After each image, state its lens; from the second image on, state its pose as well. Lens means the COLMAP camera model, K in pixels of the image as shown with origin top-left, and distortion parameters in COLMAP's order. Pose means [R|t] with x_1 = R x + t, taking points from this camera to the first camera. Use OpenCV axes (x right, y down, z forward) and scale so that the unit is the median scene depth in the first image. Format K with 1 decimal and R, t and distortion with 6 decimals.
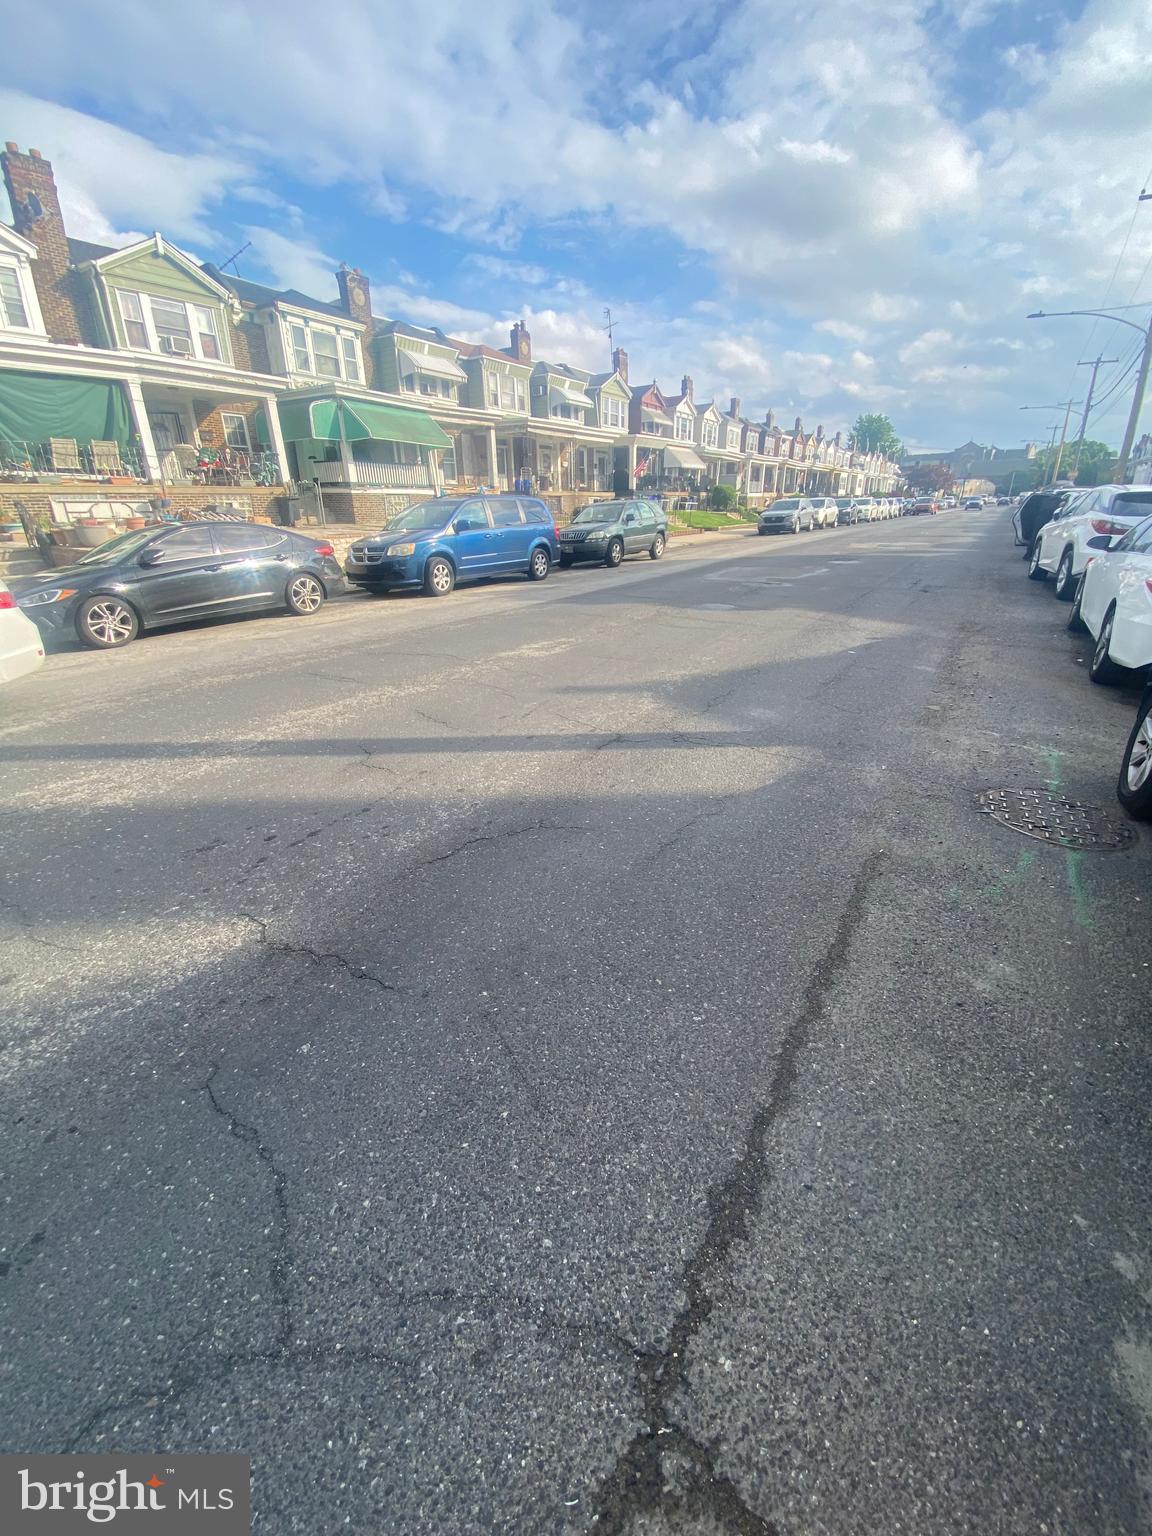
lens RADIAL K [[619.5, 0, 576.0], [0, 619.5, 768.0], [0, 0, 1]] dist [0.025374, -0.023771]
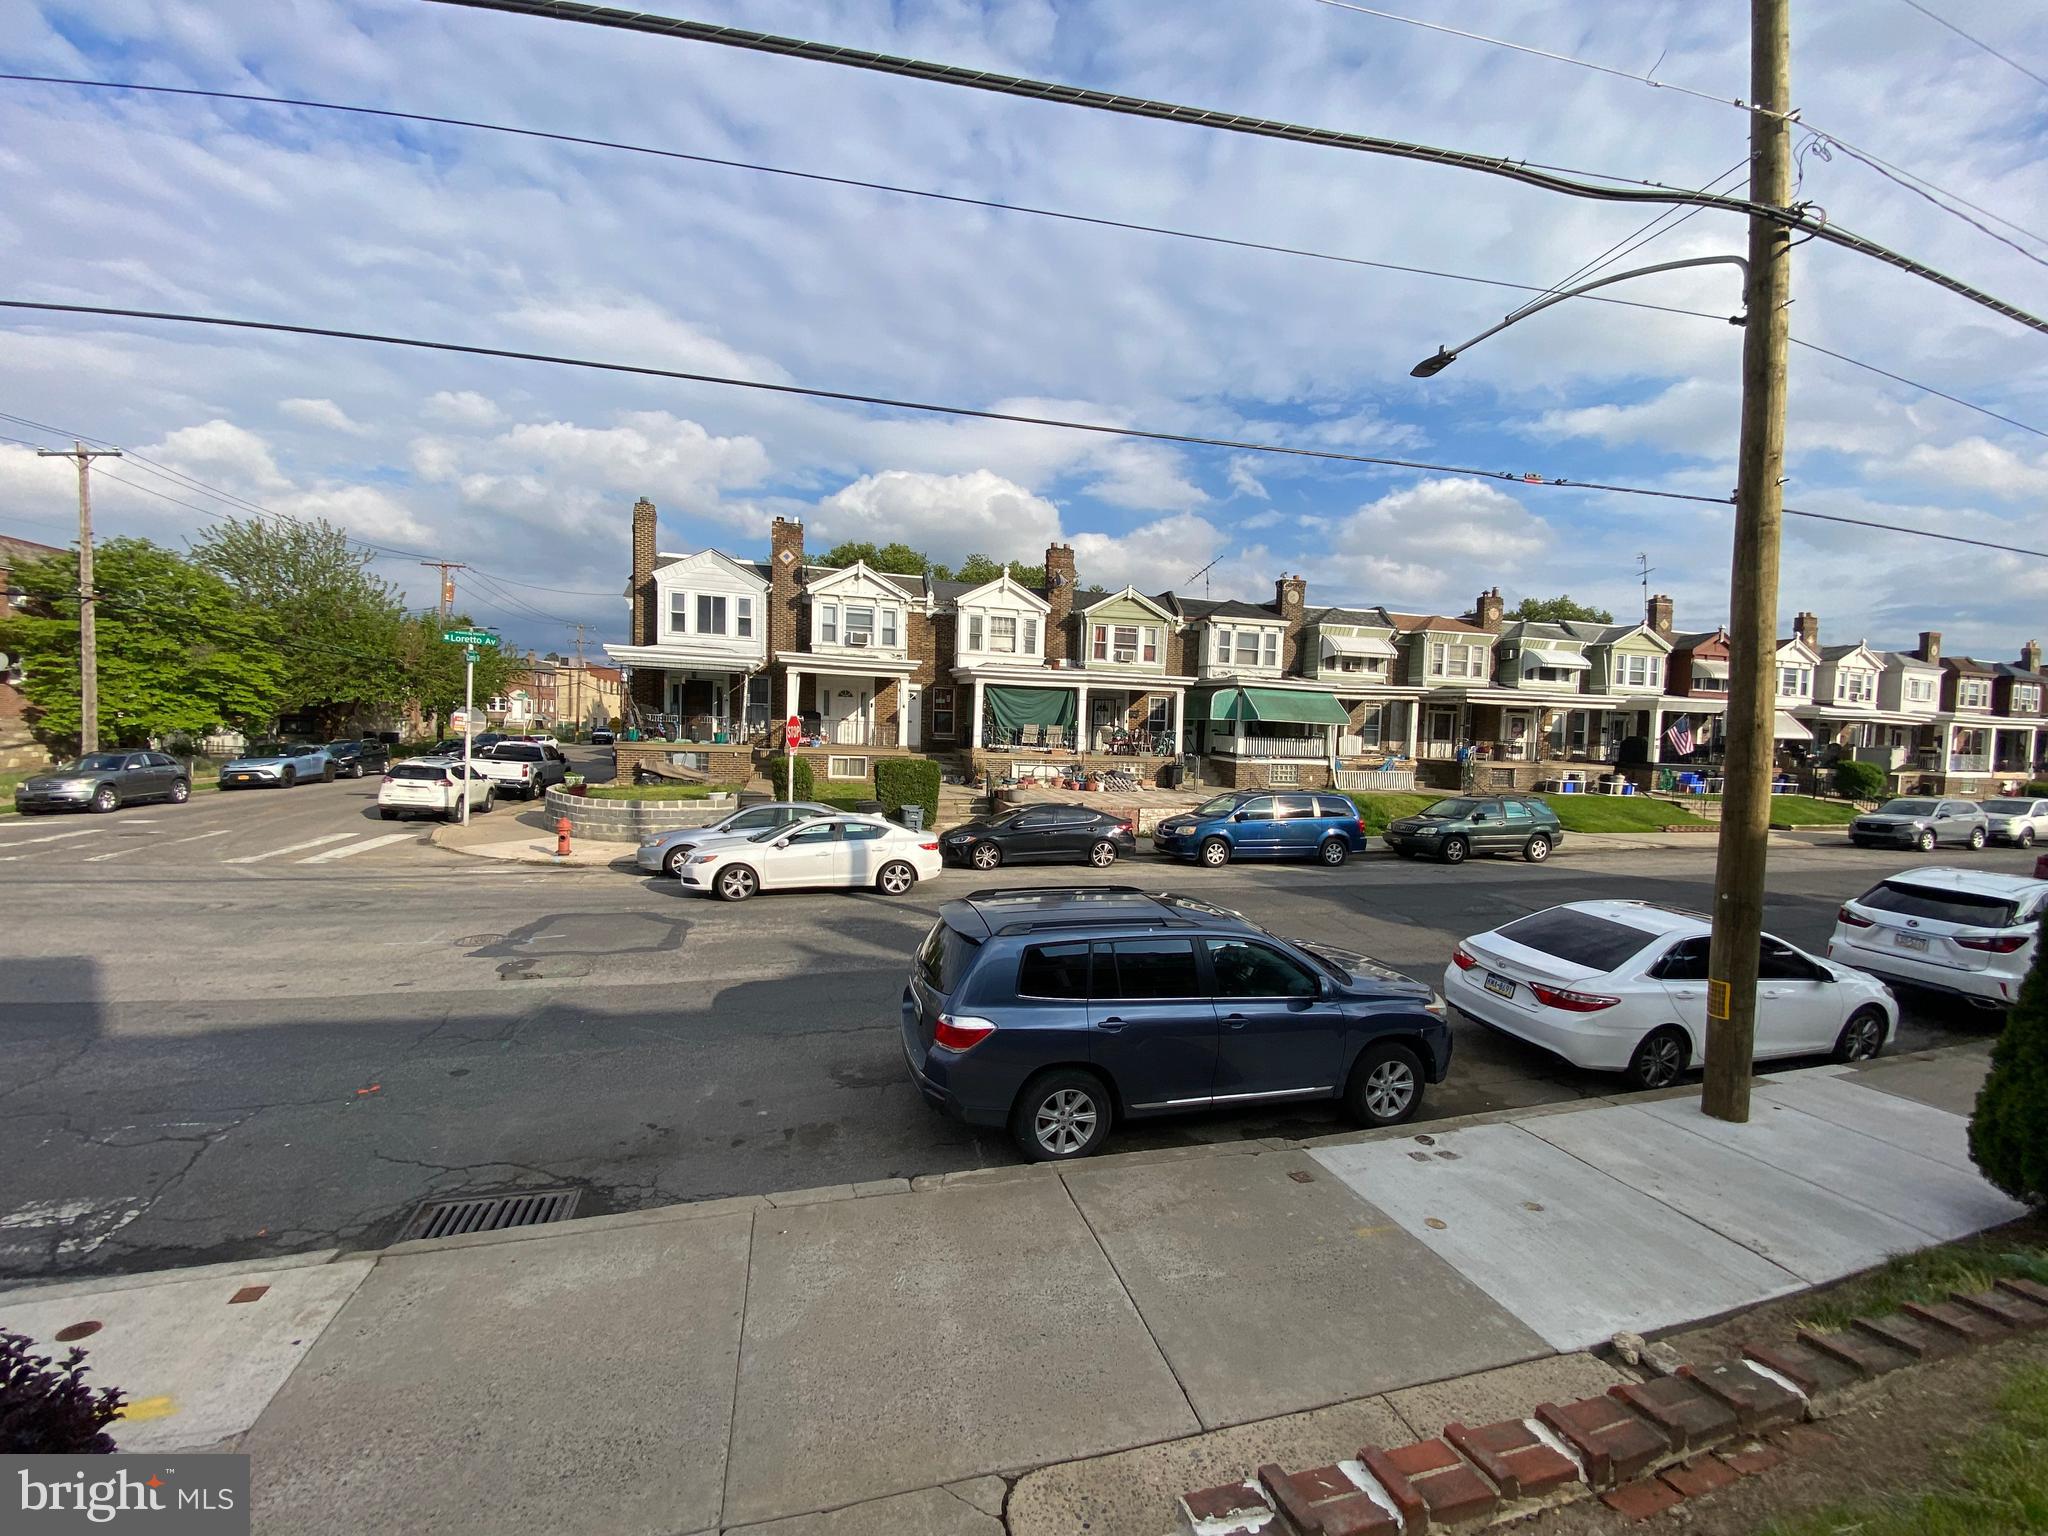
lens RADIAL K [[823.8, 0, 1012.8], [0, 823.8, 771.5], [0, 0, 1]] dist [0.022937, -0.024855]
pose [[0.747296, 0.077321, -0.659977, 0.310471], [-0.297867, 0.926808, -0.228695, 0.022301], [0.593990, 0.367488, 0.715631, -0.270671]]
